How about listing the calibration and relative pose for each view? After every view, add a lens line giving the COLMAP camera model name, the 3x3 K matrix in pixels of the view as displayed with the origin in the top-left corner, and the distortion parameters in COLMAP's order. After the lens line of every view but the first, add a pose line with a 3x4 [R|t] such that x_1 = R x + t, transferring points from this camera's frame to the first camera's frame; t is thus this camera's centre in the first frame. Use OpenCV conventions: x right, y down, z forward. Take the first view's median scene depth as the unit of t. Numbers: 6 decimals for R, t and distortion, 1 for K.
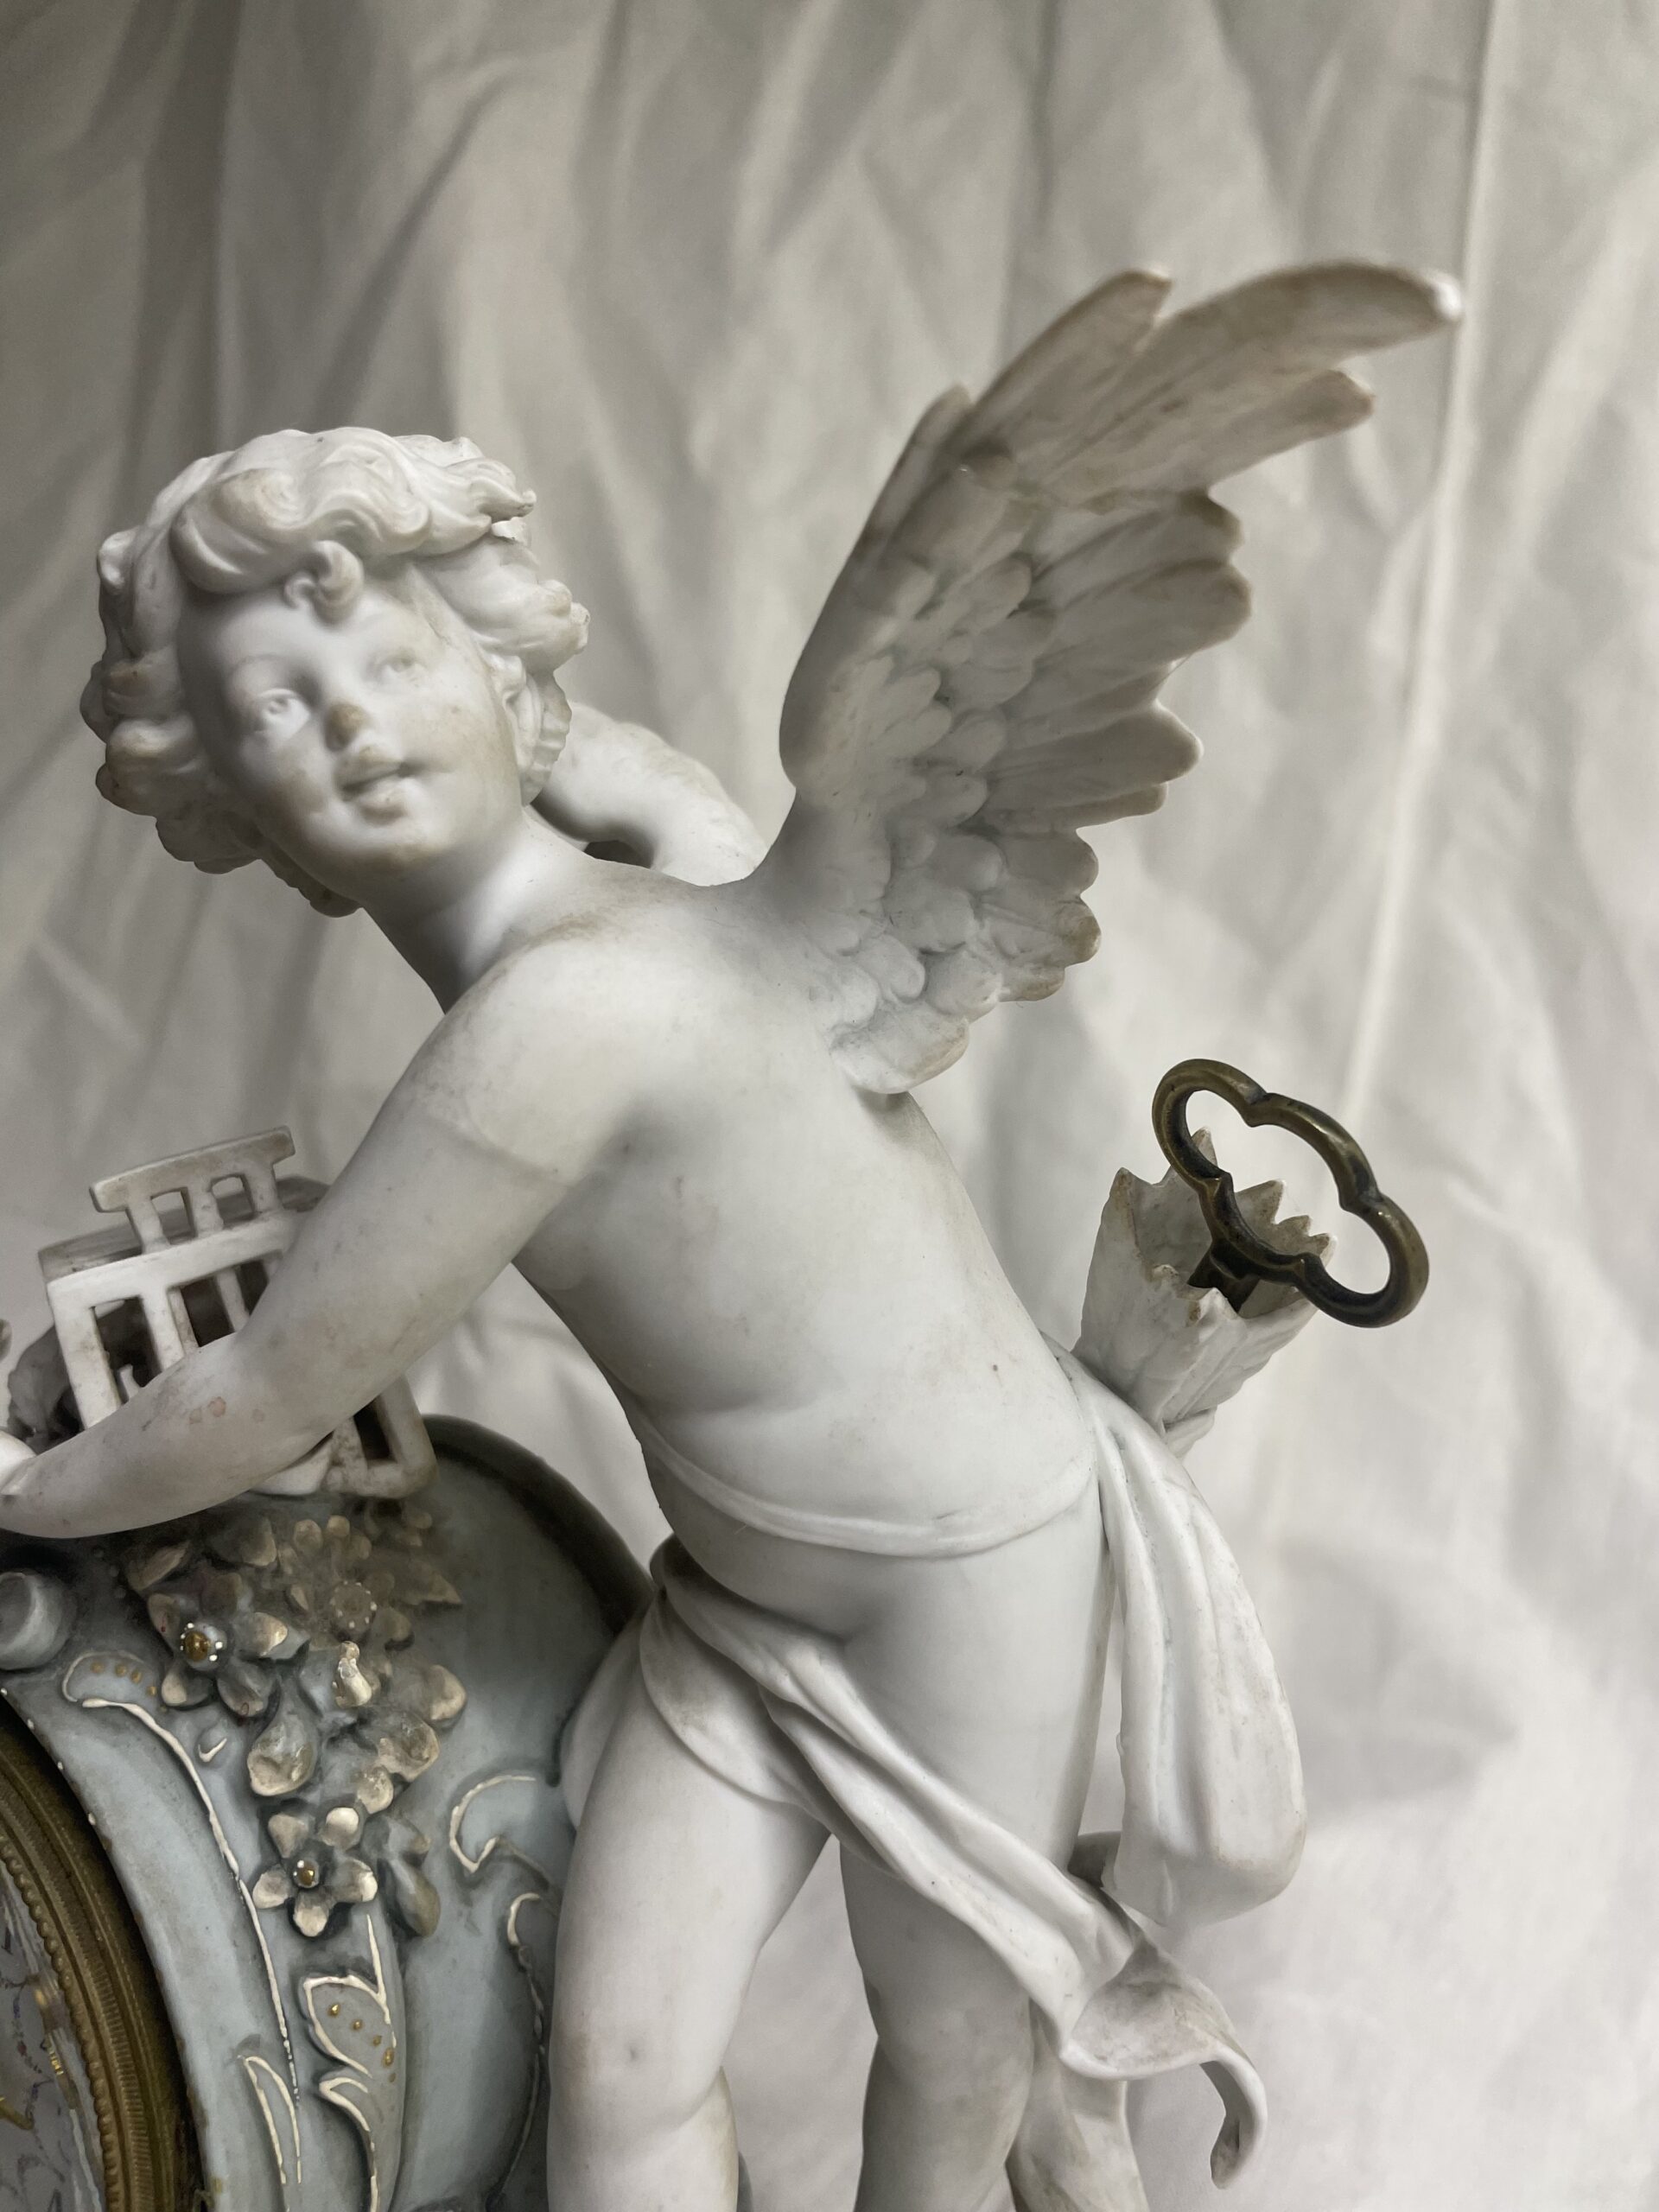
lens RADIAL K [[1679.0, 0, 865.3], [0, 1679.0, 1101.2], [0, 0, 1]] dist [0.054314, -0.109697]
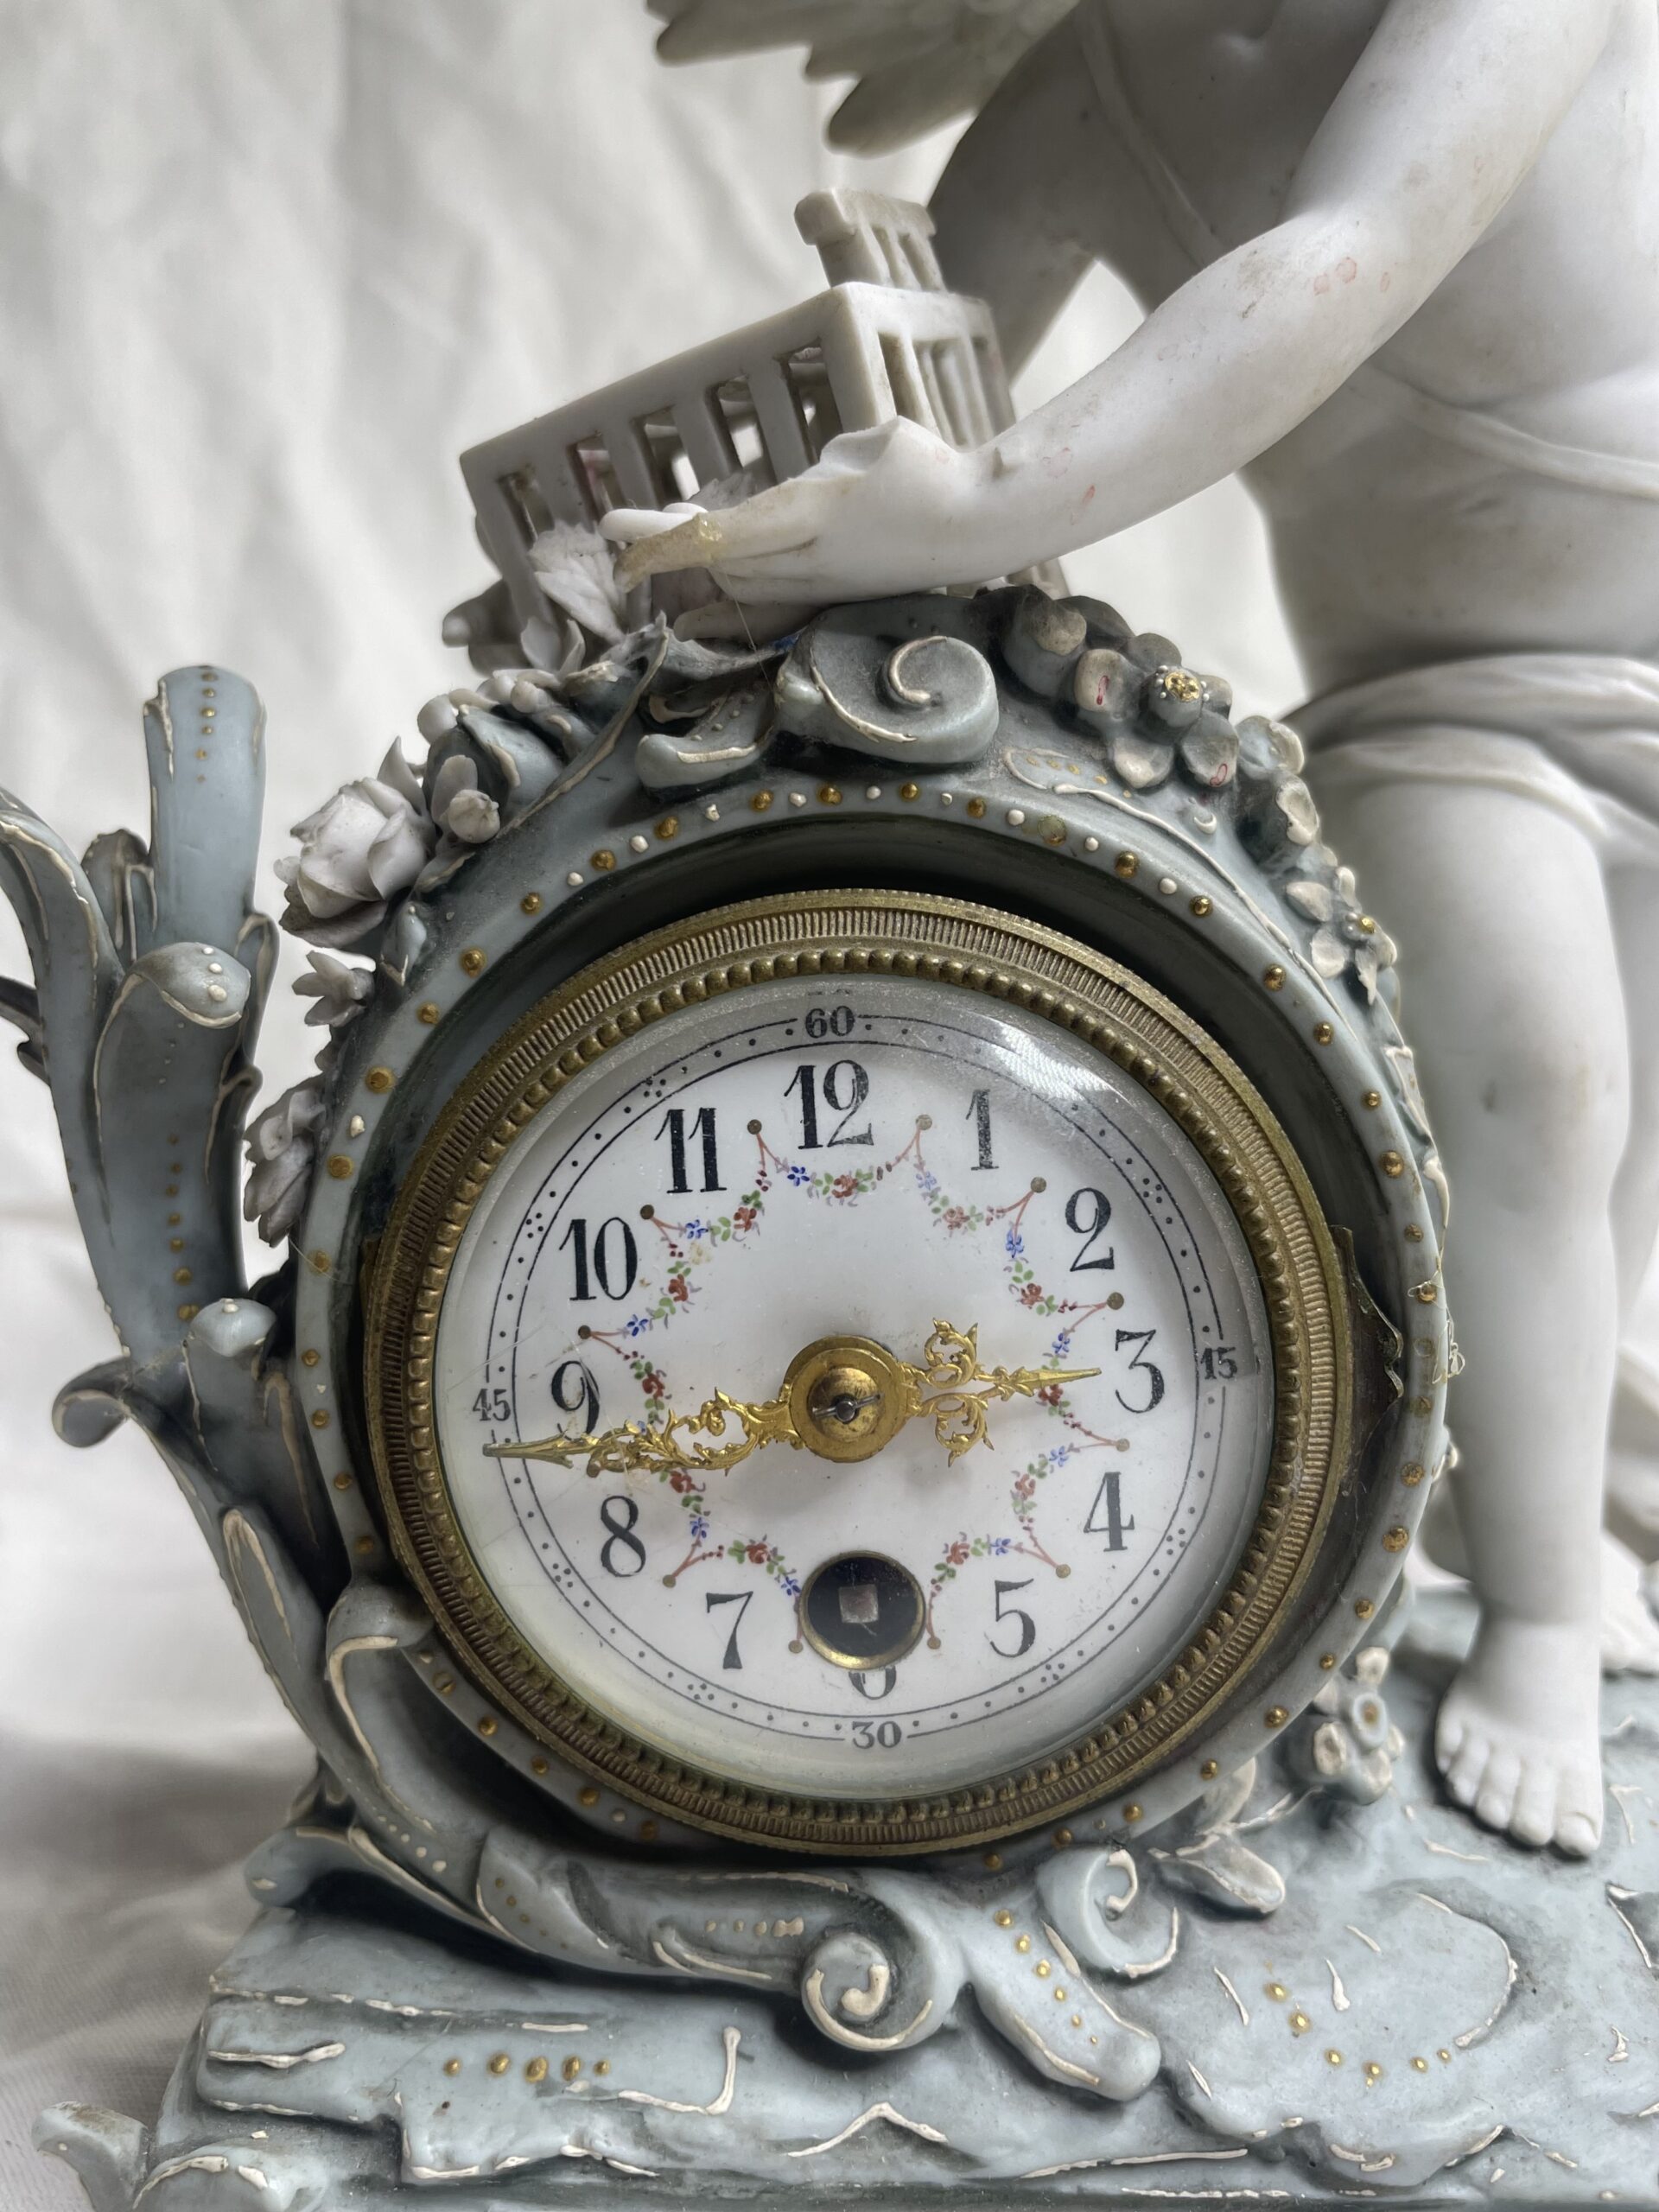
lens RADIAL K [[1679.0, 0, 865.3], [0, 1679.0, 1101.2], [0, 0, 1]] dist [0.054314, -0.109697]
pose [[0.825386, -0.158442, 0.541881, -1.033252], [0.196696, 0.980379, -0.012949, 0.518476], [-0.529197, 0.117274, 0.840356, 0.441220]]
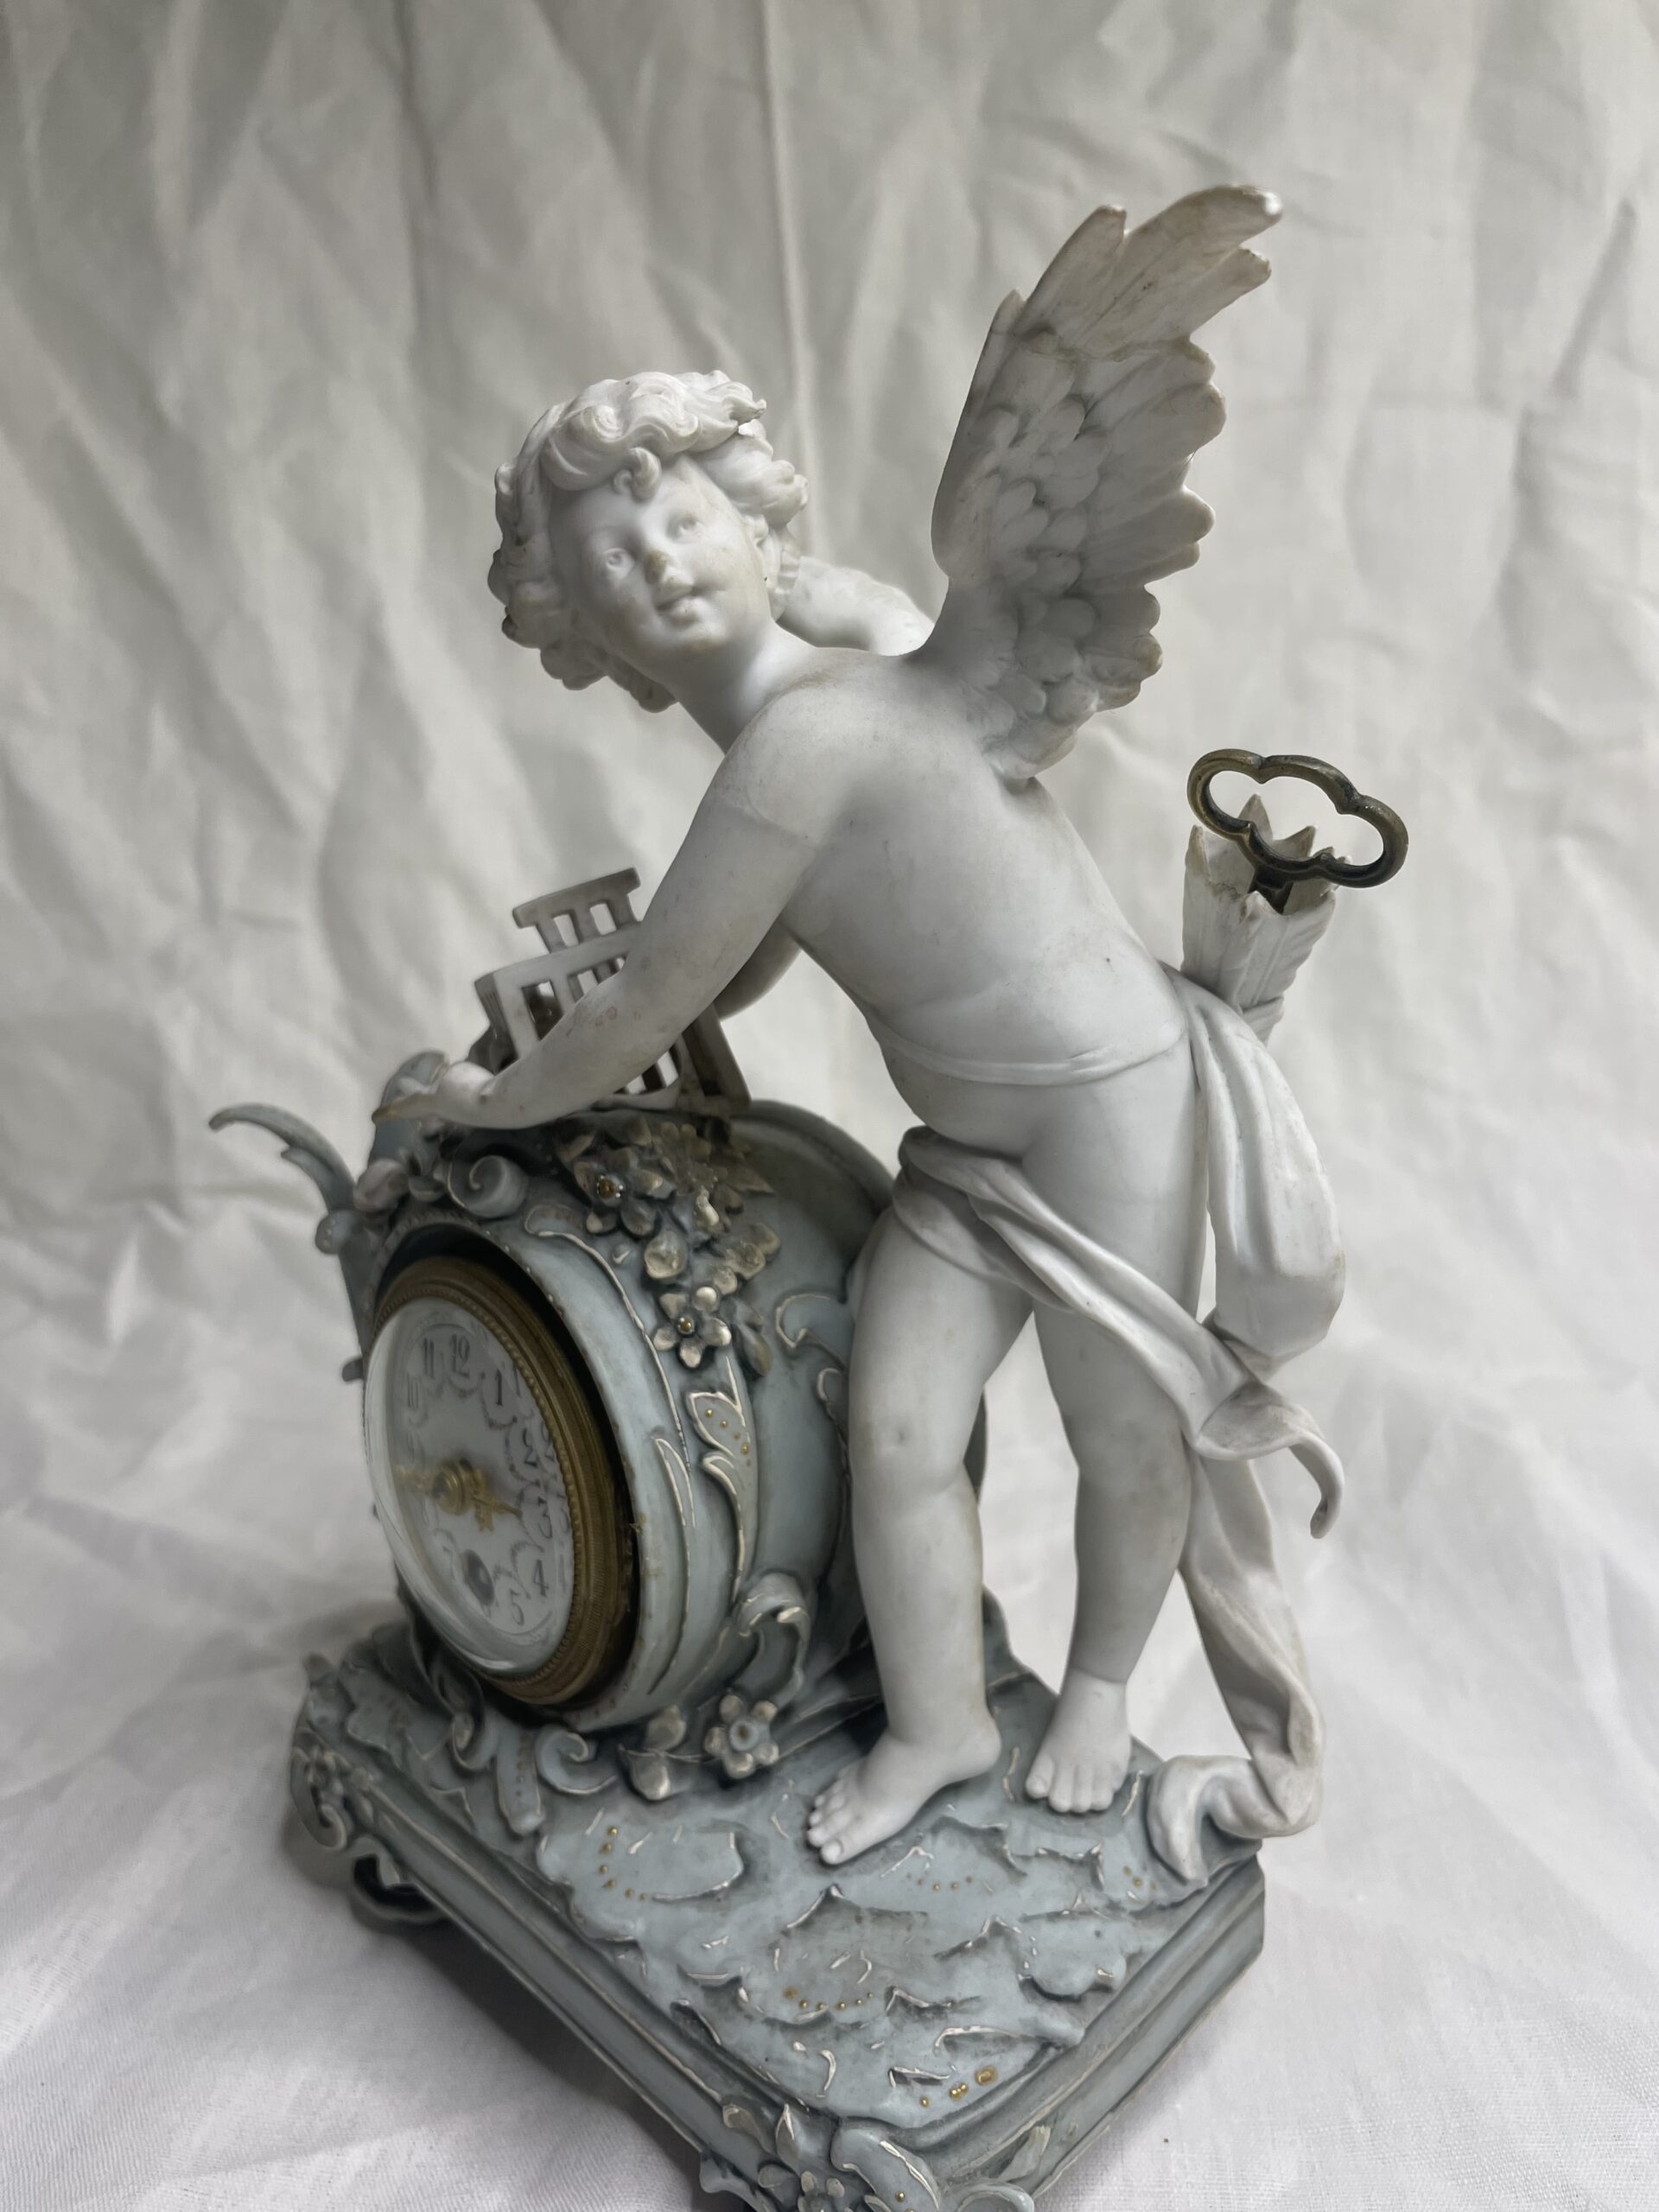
lens RADIAL K [[1679.0, 0, 865.3], [0, 1679.0, 1101.2], [0, 0, 1]] dist [0.054314, -0.109697]
pose [[0.982887, -0.060545, -0.173973, 0.114695], [0.068569, 0.996825, 0.040480, 0.204621], [0.170970, -0.051717, 0.983918, -0.491326]]
